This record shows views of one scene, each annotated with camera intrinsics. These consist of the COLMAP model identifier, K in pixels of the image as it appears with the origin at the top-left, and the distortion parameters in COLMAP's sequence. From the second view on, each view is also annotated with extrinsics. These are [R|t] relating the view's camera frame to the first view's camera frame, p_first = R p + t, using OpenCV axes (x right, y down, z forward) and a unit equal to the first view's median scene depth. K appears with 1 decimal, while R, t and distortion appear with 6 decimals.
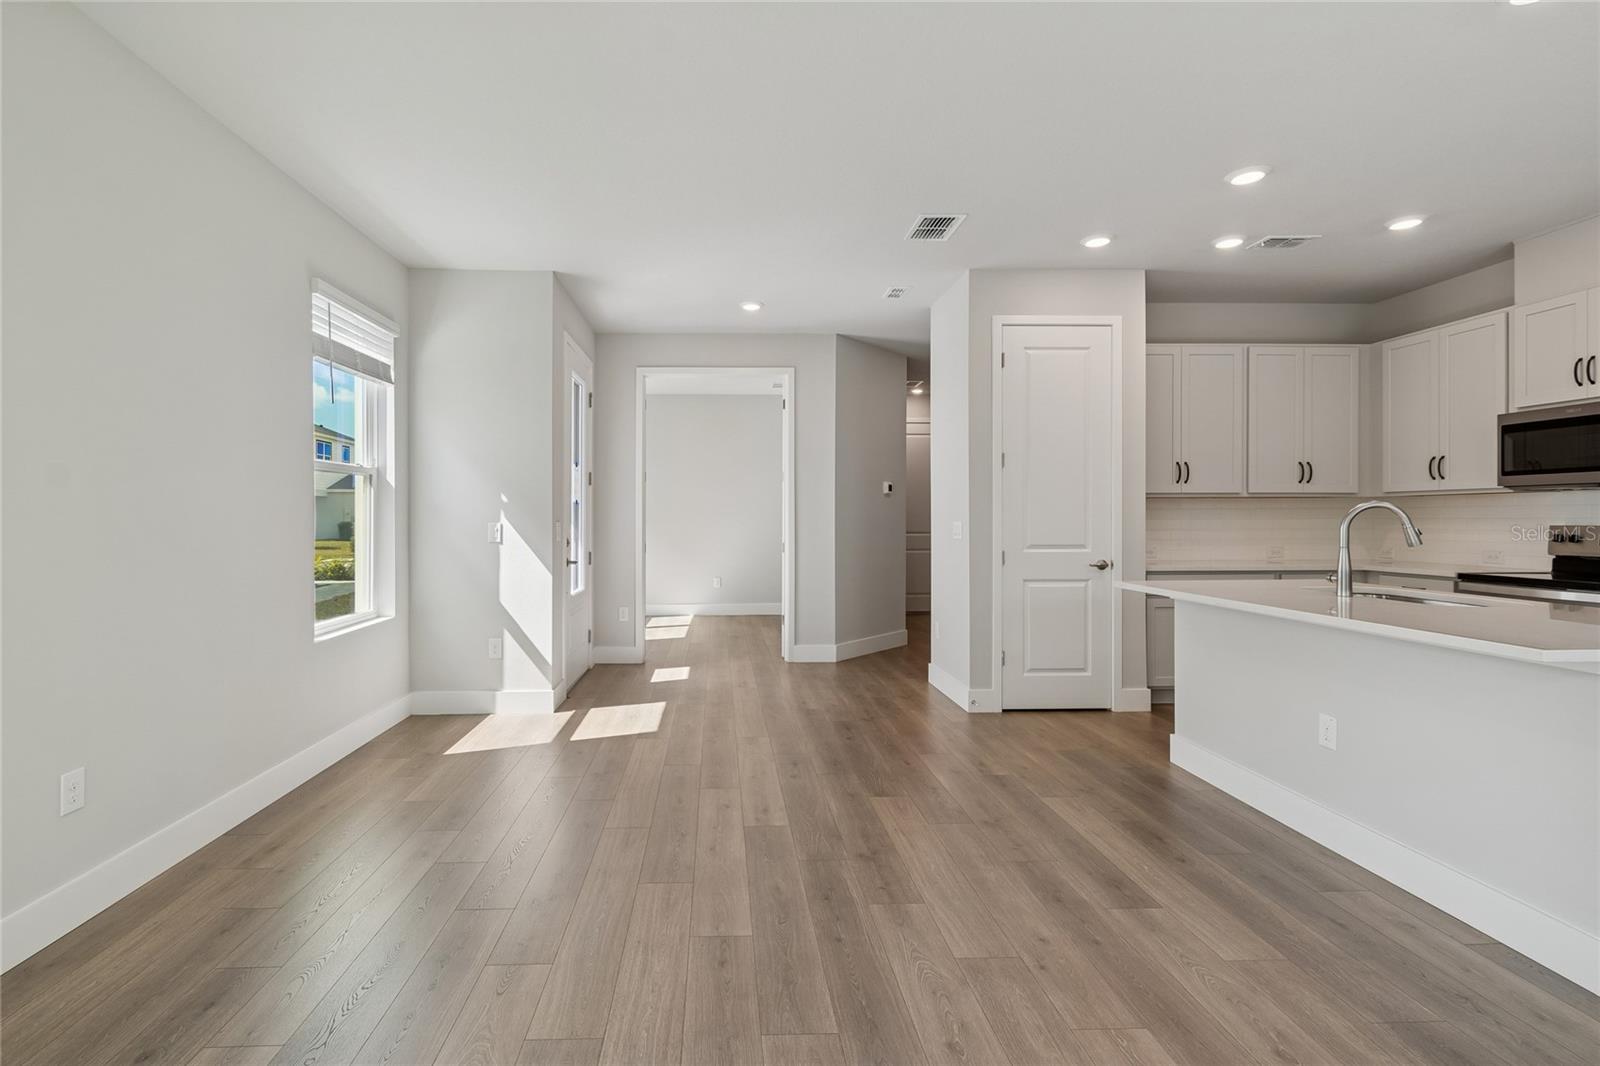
lens RADIAL K [[712.5, 0, 770.1], [0, 712.5, 521.6], [0, 0, 1]] dist [0.009427, -0.003775]
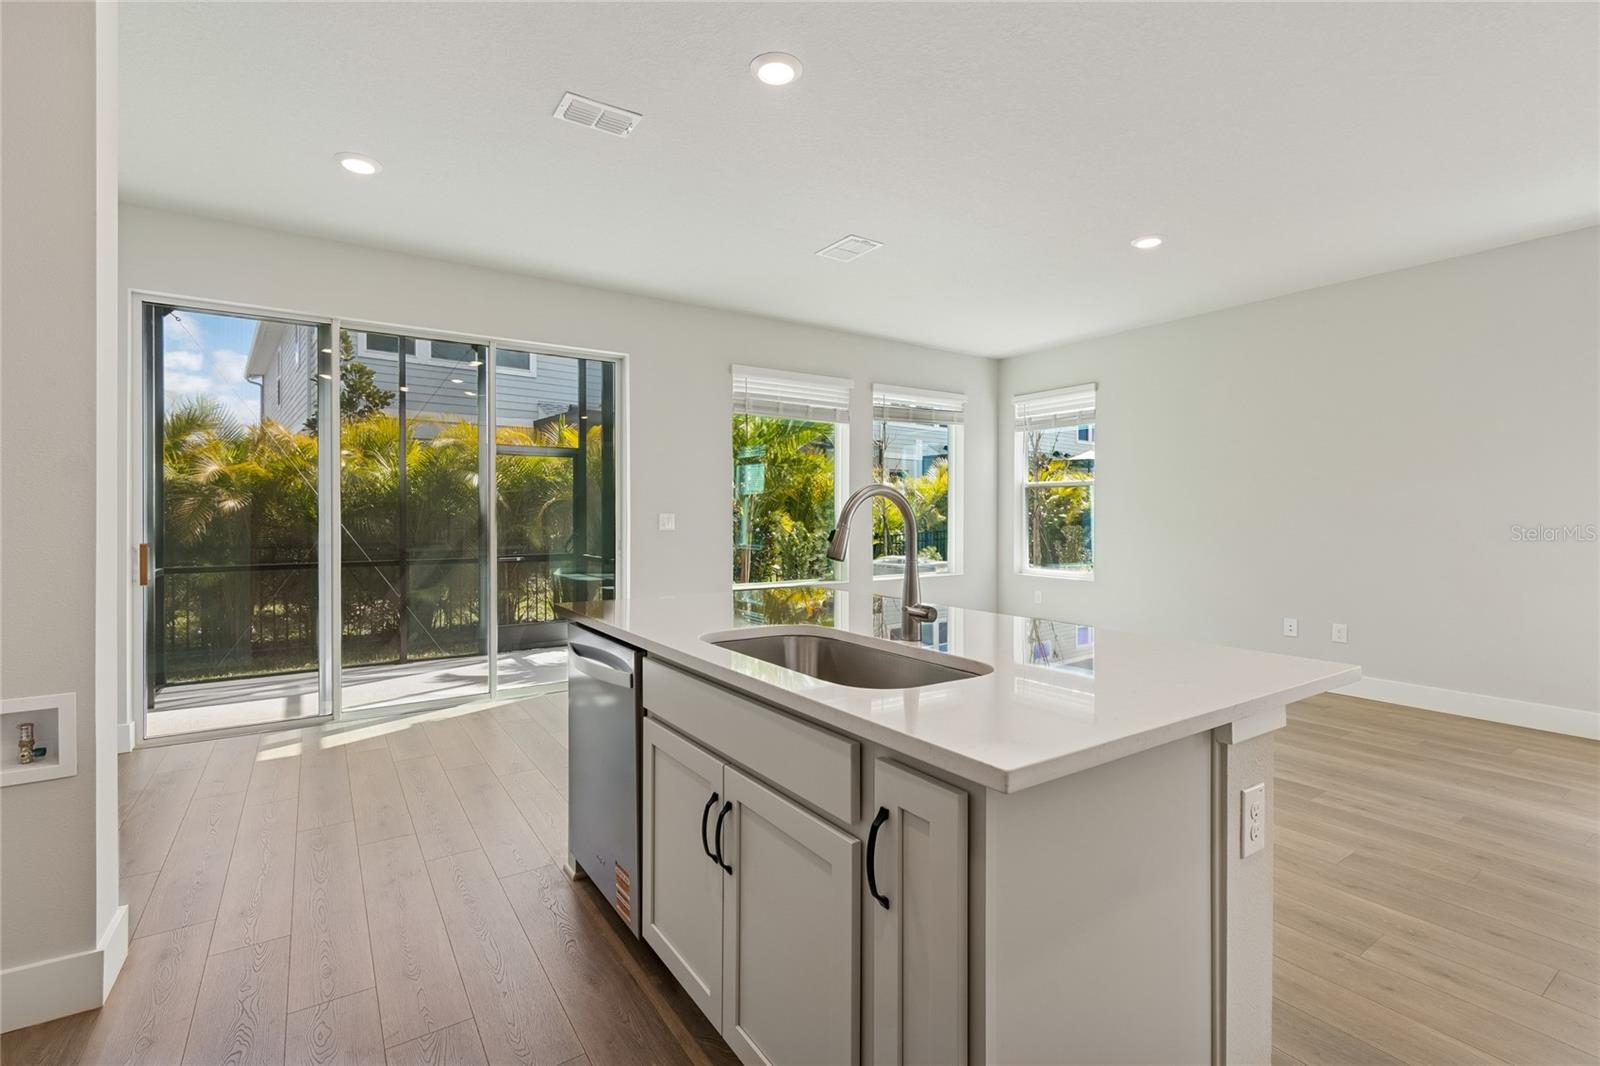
lens RADIAL K [[712.5, 0, 789.9], [0, 712.5, 518.3], [0, 0, 1]] dist [0.009427, -0.003775]
pose [[-0.854384, 0.005846, -0.519609, 0.789494], [0.000233, 0.999941, 0.010867, -0.004014], [0.519642, 0.009164, -0.854335, 0.961184]]
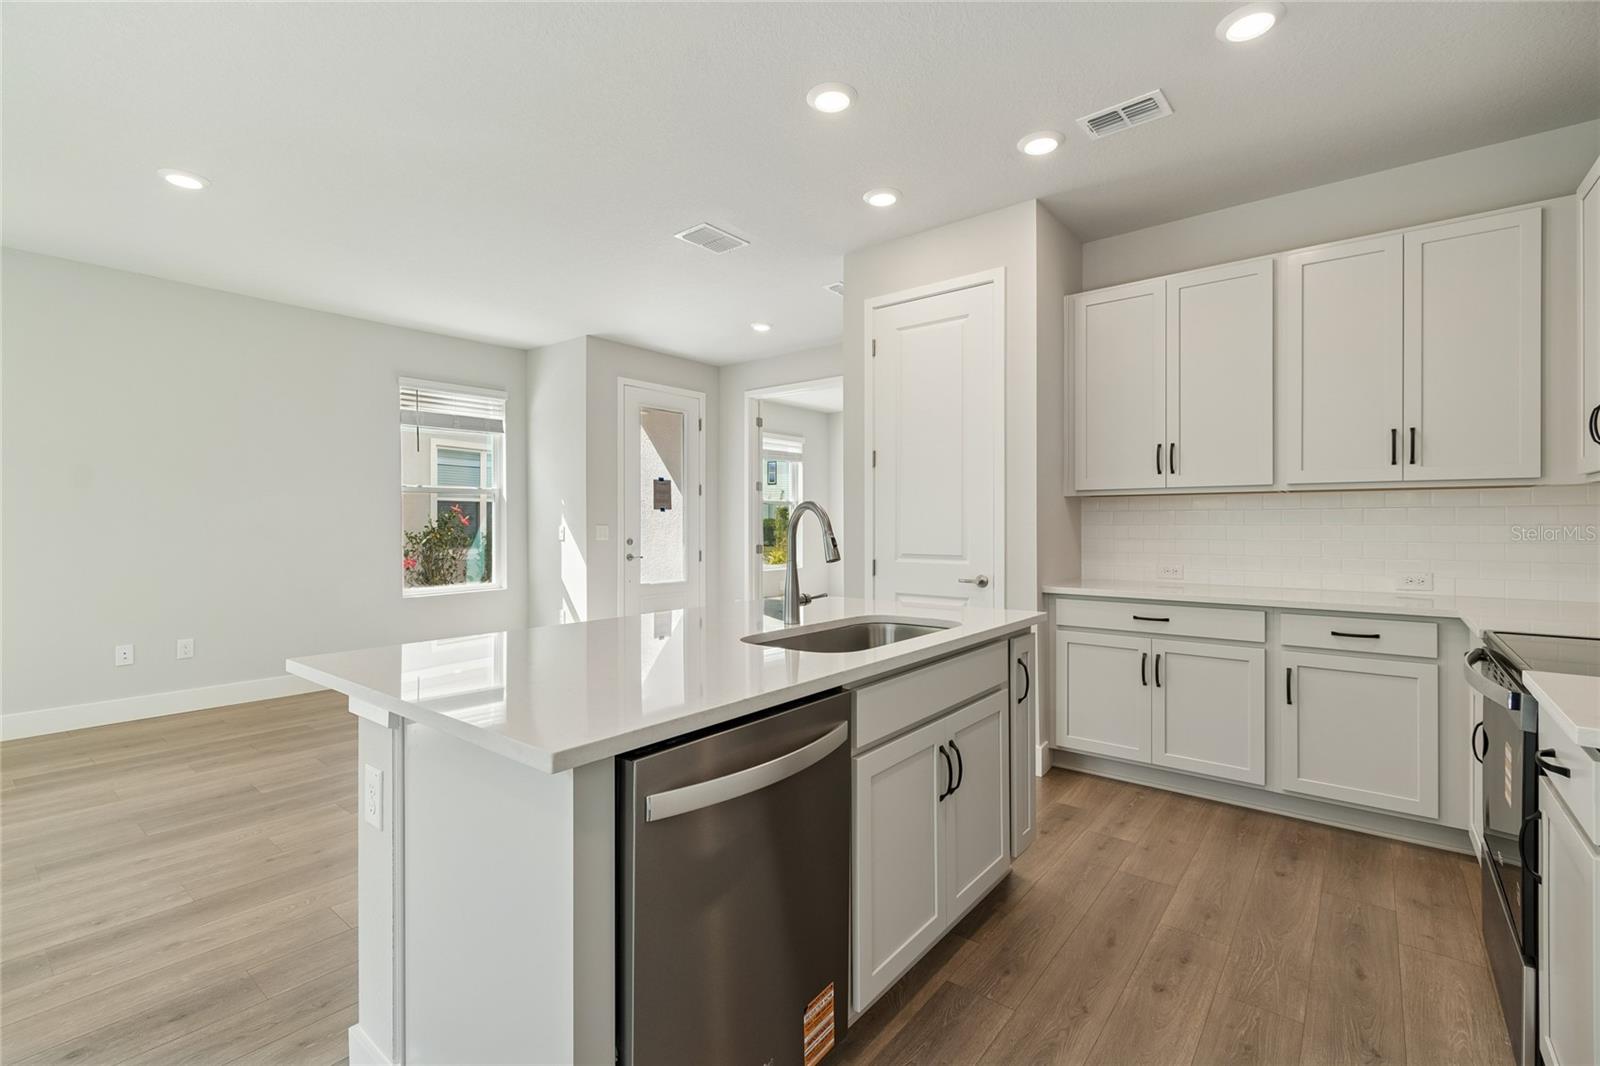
lens RADIAL K [[712.5, 0, 789.1], [0, 712.5, 522.4], [0, 0, 1]] dist [0.009427, -0.003775]
pose [[0.748935, 0.000743, -0.662643, 0.860475], [-0.004641, 0.999981, -0.004123, -0.001803], [0.662628, 0.006163, 0.748924, 0.265691]]
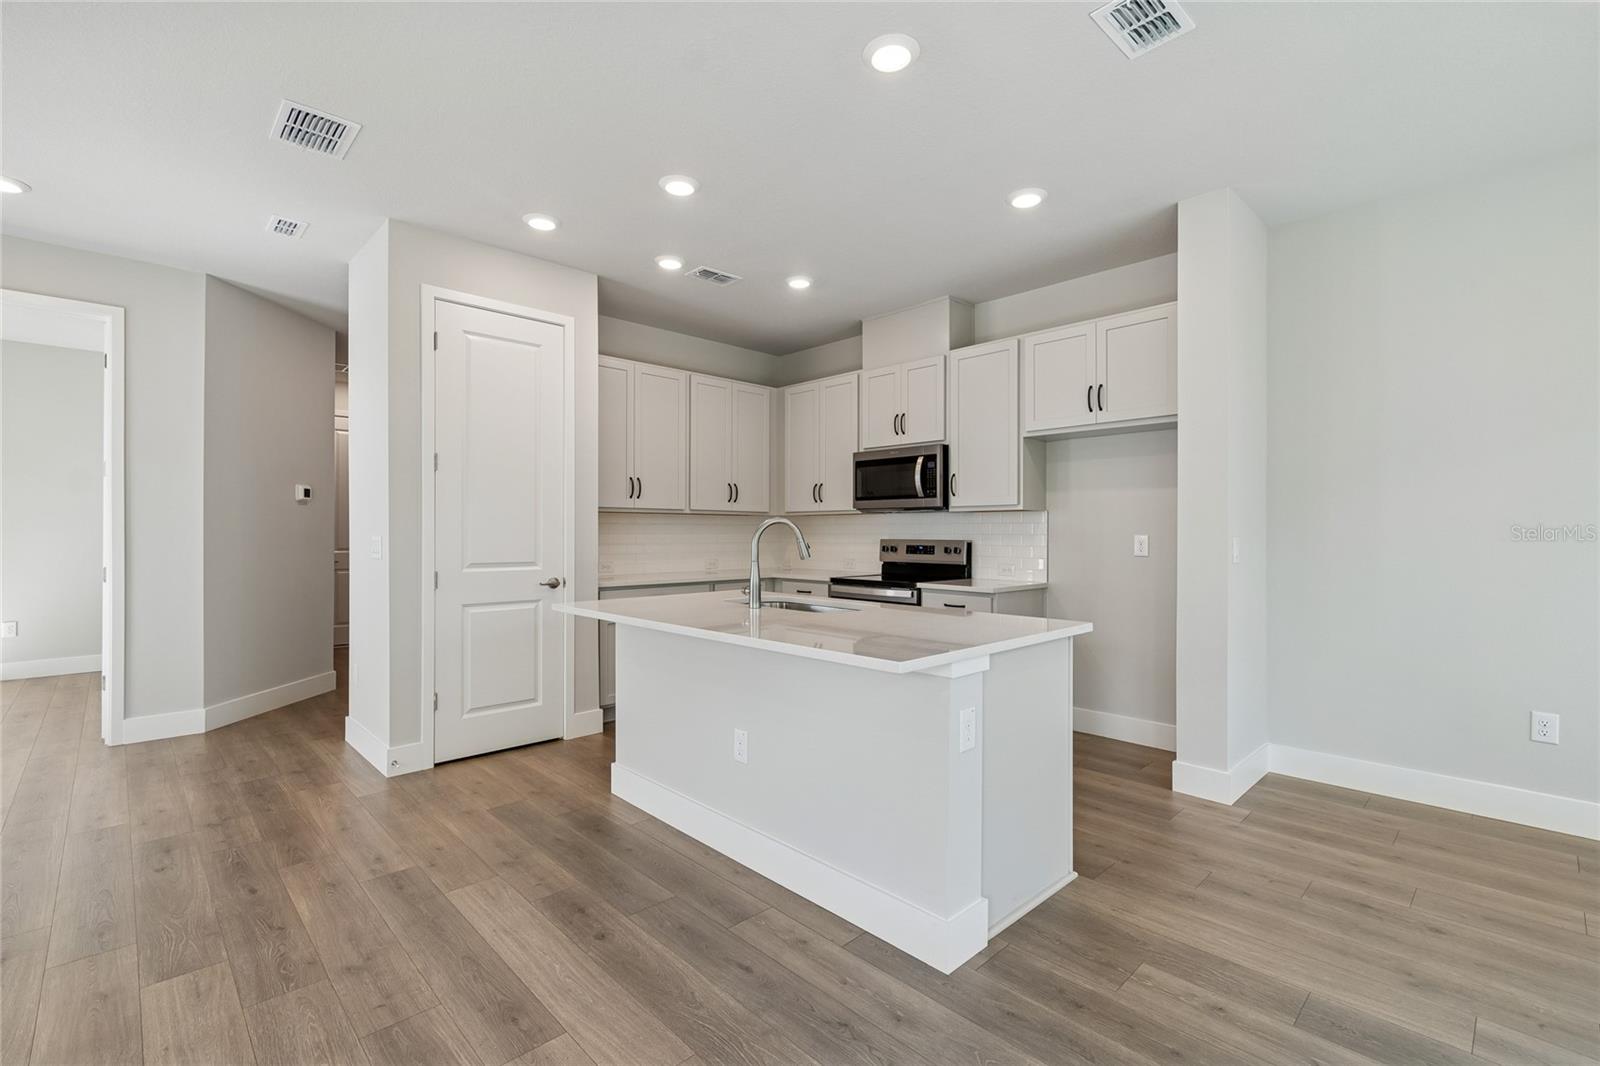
lens RADIAL K [[712.5, 0, 796.9], [0, 712.5, 524.7], [0, 0, 1]] dist [0.009427, -0.003775]
pose [[0.750284, 0.011517, 0.661015, 0.098026], [-0.000665, 0.999861, -0.016667, -0.000030], [-0.661115, 0.012065, 0.750187, 0.109968]]
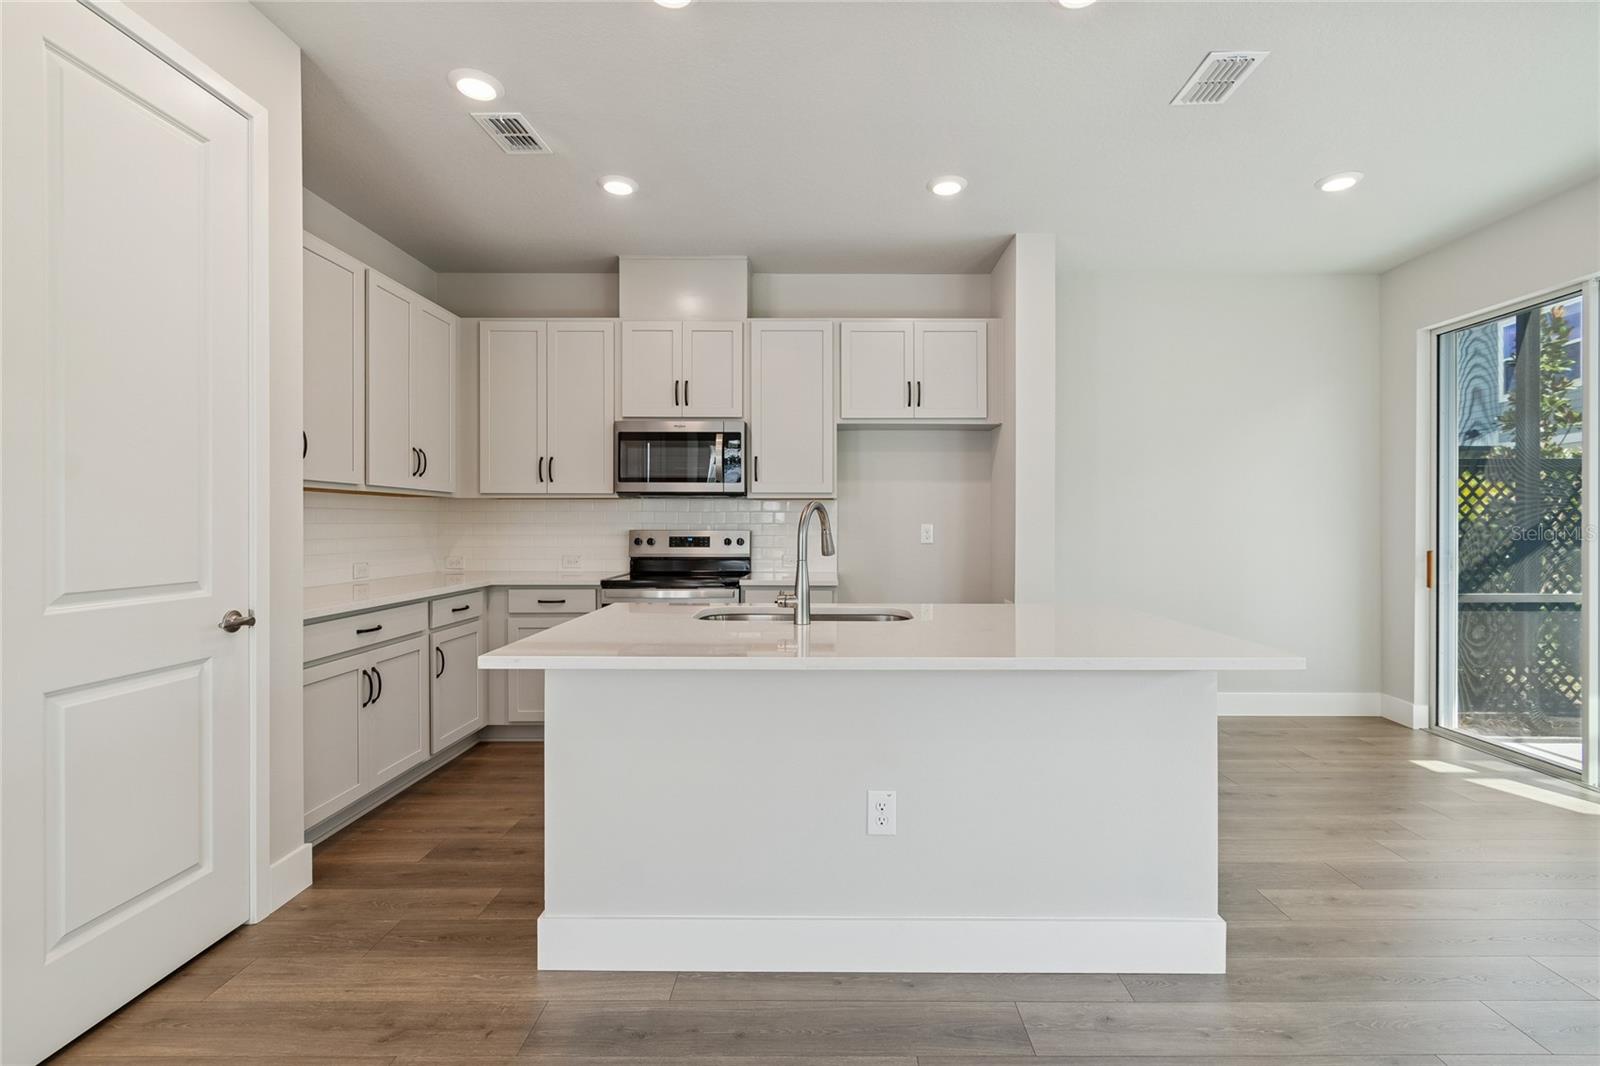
lens RADIAL K [[712.5, 0, 825.9], [0, 712.5, 522.8], [0, 0, 1]] dist [0.009427, -0.003775]
pose [[0.040005, 0.002497, 0.999196, 0.019331], [0.003201, 0.999991, -0.002627, -0.001967], [-0.999194, 0.003303, 0.039997, 0.616574]]
